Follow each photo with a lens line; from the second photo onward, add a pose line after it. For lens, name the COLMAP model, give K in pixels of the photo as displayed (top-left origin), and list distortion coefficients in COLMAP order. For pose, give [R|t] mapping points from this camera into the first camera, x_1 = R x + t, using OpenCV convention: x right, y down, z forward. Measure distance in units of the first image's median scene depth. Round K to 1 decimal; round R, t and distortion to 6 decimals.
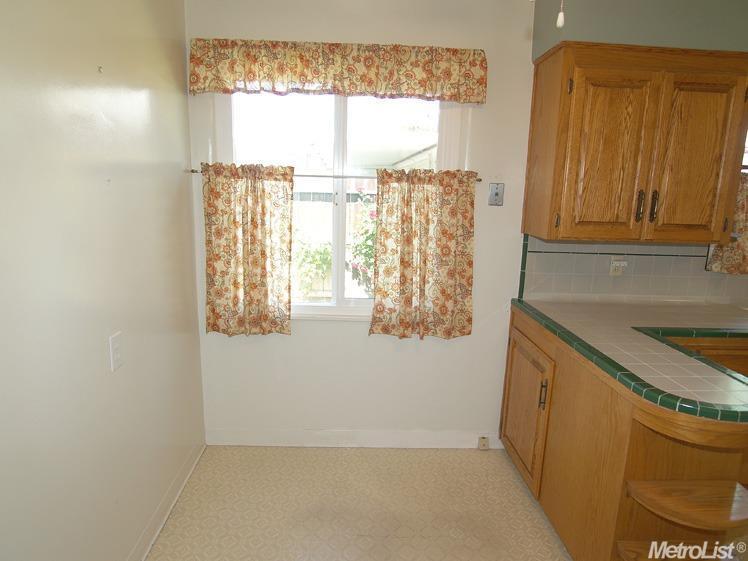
lens RADIAL K [[473.5, 0, 368.4], [0, 473.5, 279.3], [0, 0, 1]] dist [-0.031479, 0.002150]
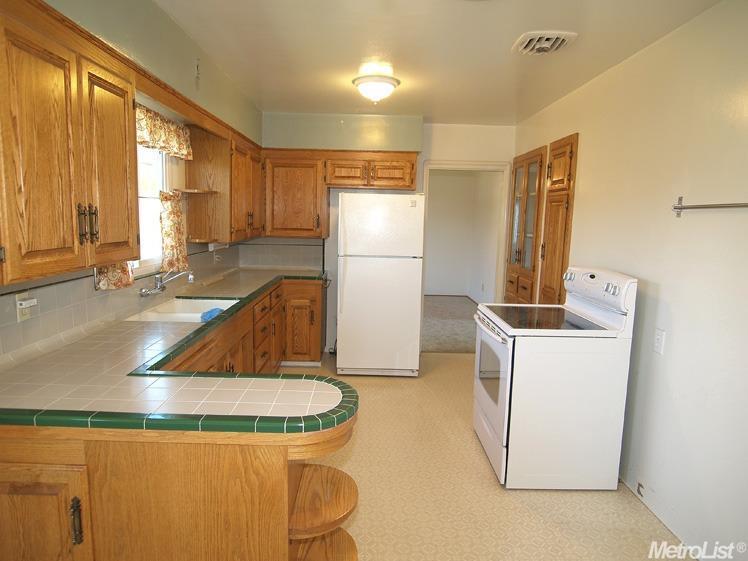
lens RADIAL K [[473.5, 0, 368.4], [0, 473.5, 279.3], [0, 0, 1]] dist [-0.031479, 0.002150]
pose [[0.035767, -0.157827, 0.986819, -0.180139], [0.169577, 0.974089, 0.149645, -0.102691], [-0.984868, 0.161989, 0.061604, 0.498067]]
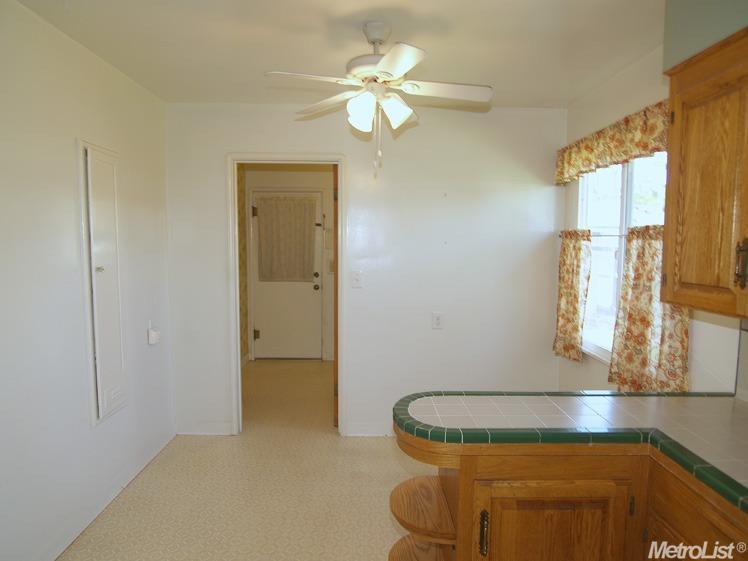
lens RADIAL K [[473.5, 0, 368.4], [0, 473.5, 279.3], [0, 0, 1]] dist [-0.031479, 0.002150]
pose [[-0.027863, 0.054068, -0.998148, 1.218204], [-0.201277, 0.977781, 0.058583, -0.069849], [0.979138, 0.202536, -0.016362, 0.514863]]
